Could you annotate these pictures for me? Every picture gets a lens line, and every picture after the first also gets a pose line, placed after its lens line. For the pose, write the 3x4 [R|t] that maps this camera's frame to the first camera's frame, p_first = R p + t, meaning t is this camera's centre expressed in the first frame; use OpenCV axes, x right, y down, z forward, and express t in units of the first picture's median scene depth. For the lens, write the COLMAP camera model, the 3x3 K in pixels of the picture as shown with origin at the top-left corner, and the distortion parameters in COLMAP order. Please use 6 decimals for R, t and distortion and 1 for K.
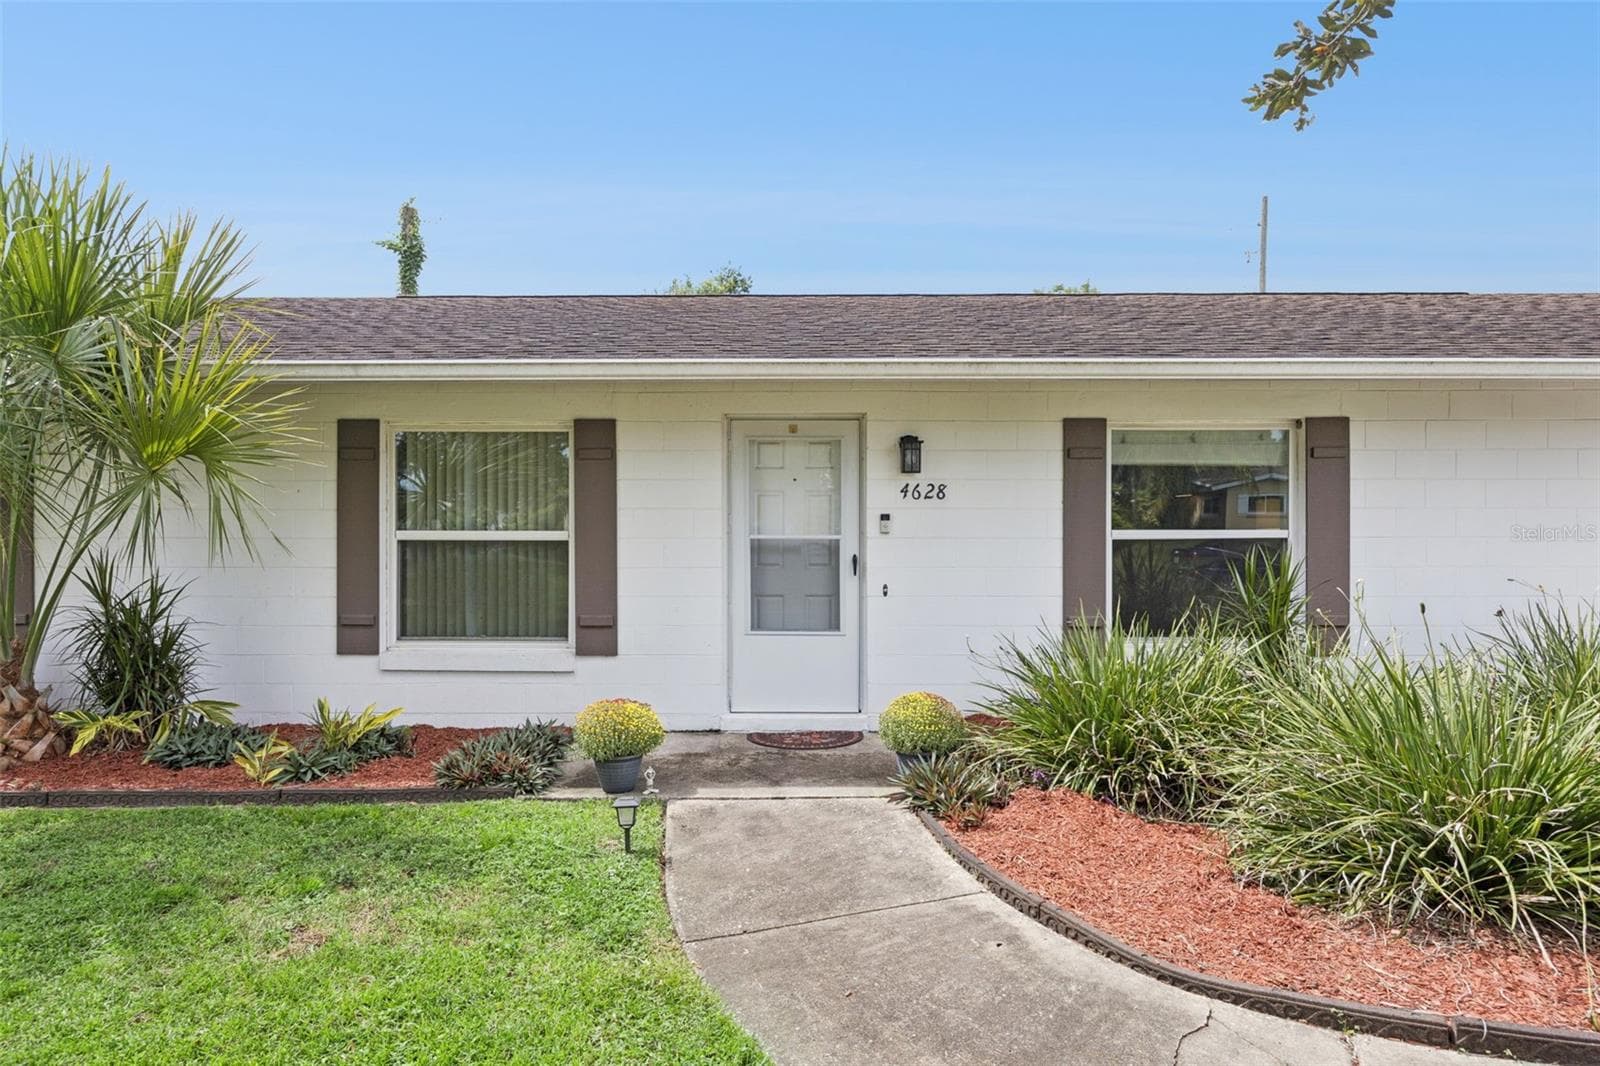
lens RADIAL K [[936.5, 0, 797.9], [0, 936.5, 556.5], [0, 0, 1]] dist [0.030804, -0.029035]
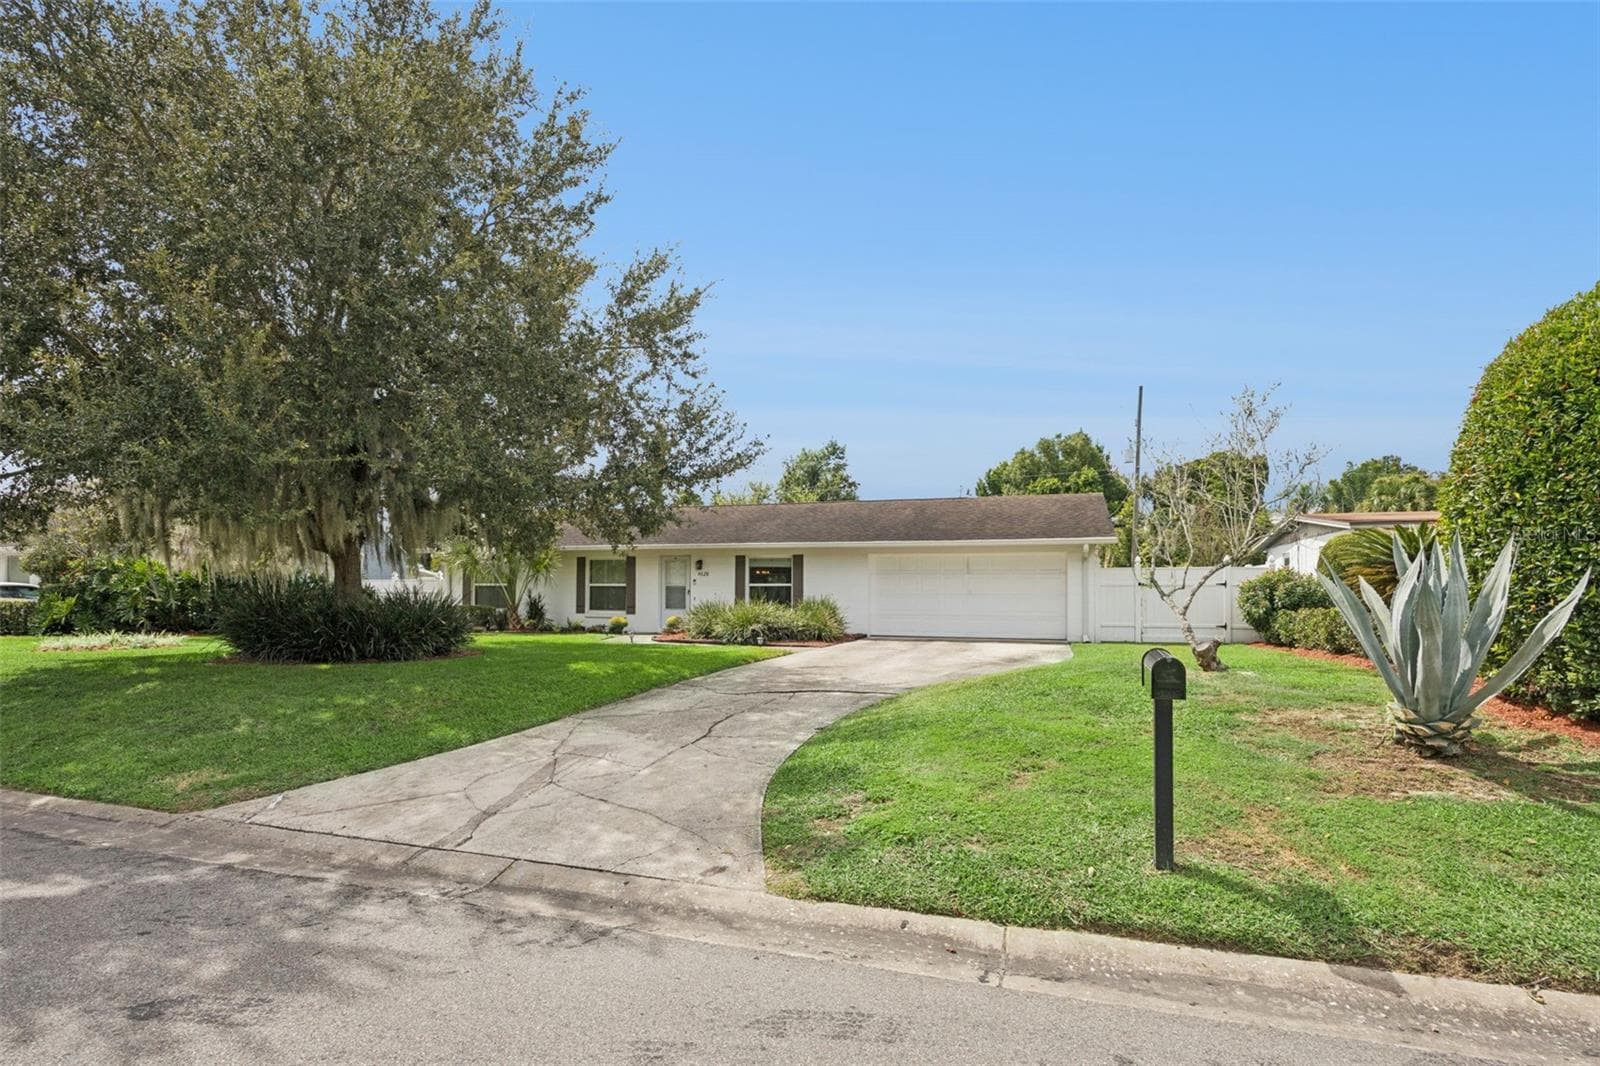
lens RADIAL K [[826.0, 0, 805.2], [0, 826.0, 587.5], [0, 0, 1]] dist [-0.012335, 0.000163]
pose [[0.953554, 0.001526, -0.301217, 1.605248], [-0.010576, 0.999540, -0.028416, 0.084136], [0.301036, 0.030282, 0.953132, -2.222314]]
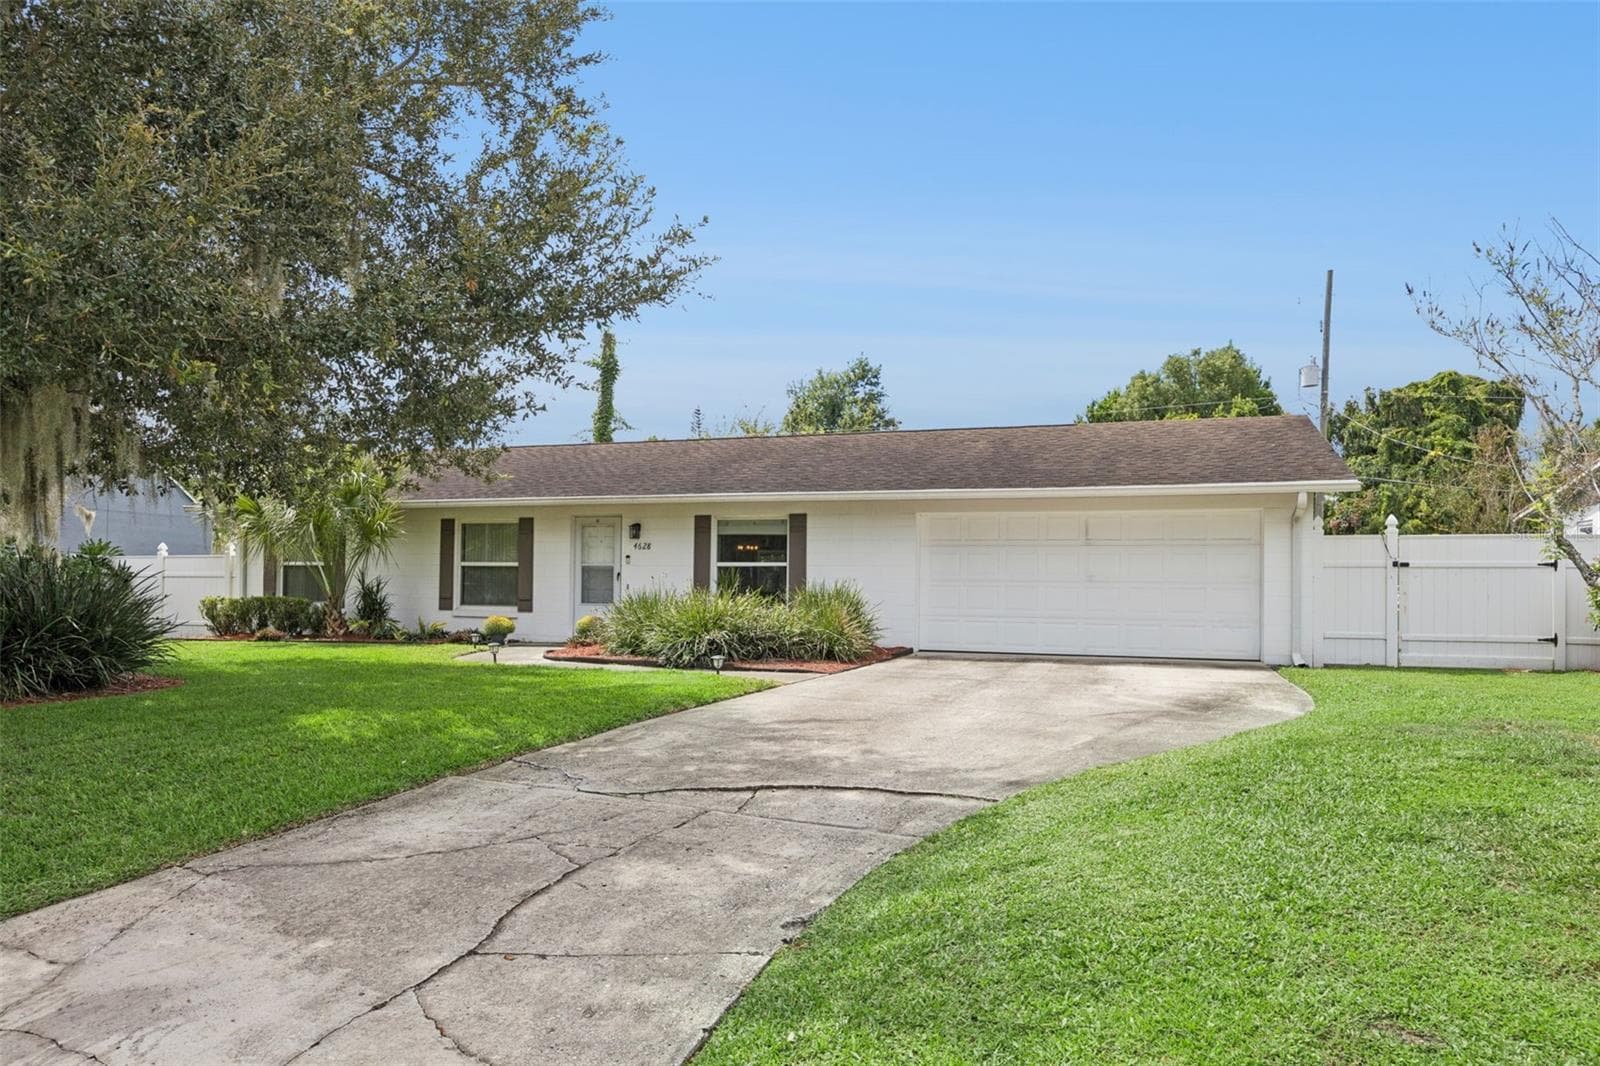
lens RADIAL K [[1090.6, 0, 799.9], [0, 1090.6, 572.9], [0, 0, 1]] dist [-0.002719, 0.000568]
pose [[0.945530, 0.004282, -0.325506, 1.430186], [-0.015970, 0.999320, -0.033246, 0.086447], [0.325143, 0.036633, 0.944955, -1.521258]]
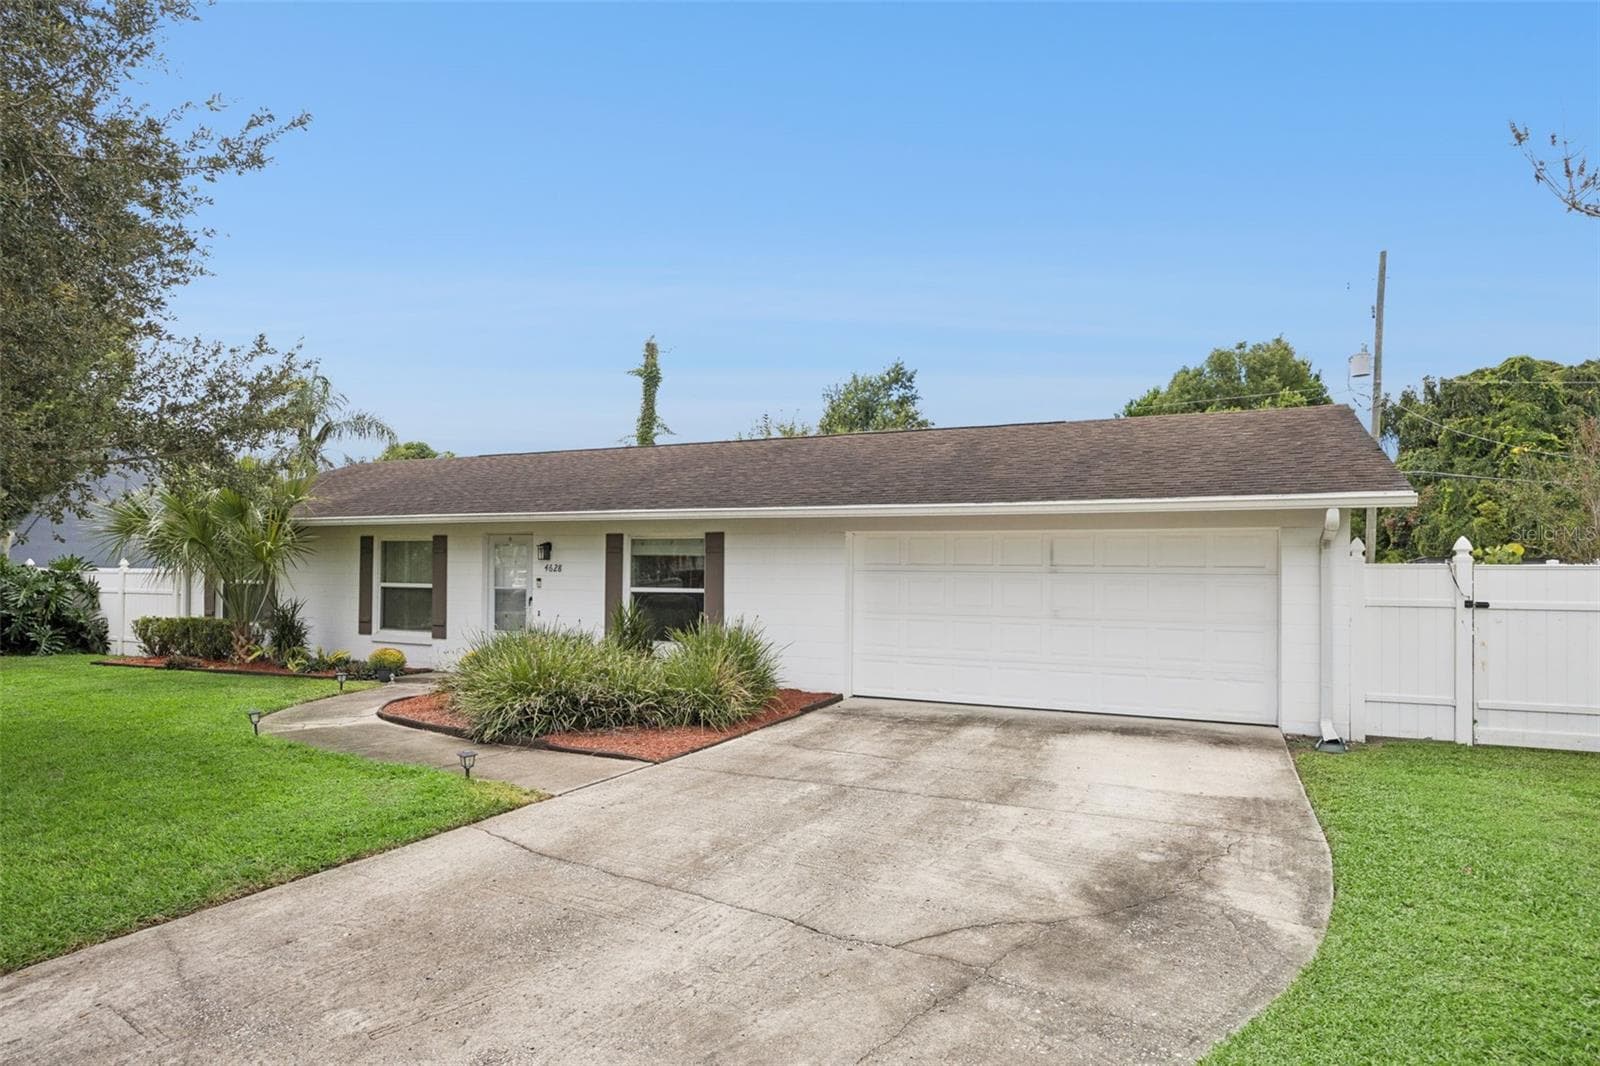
lens RADIAL K [[936.5, 0, 797.9], [0, 936.5, 556.5], [0, 0, 1]] dist [0.030804, -0.029035]
pose [[0.905358, 0.002015, -0.424645, 1.550088], [-0.016284, 0.999418, -0.029977, -0.039899], [0.424338, 0.034055, 0.904863, -0.708732]]
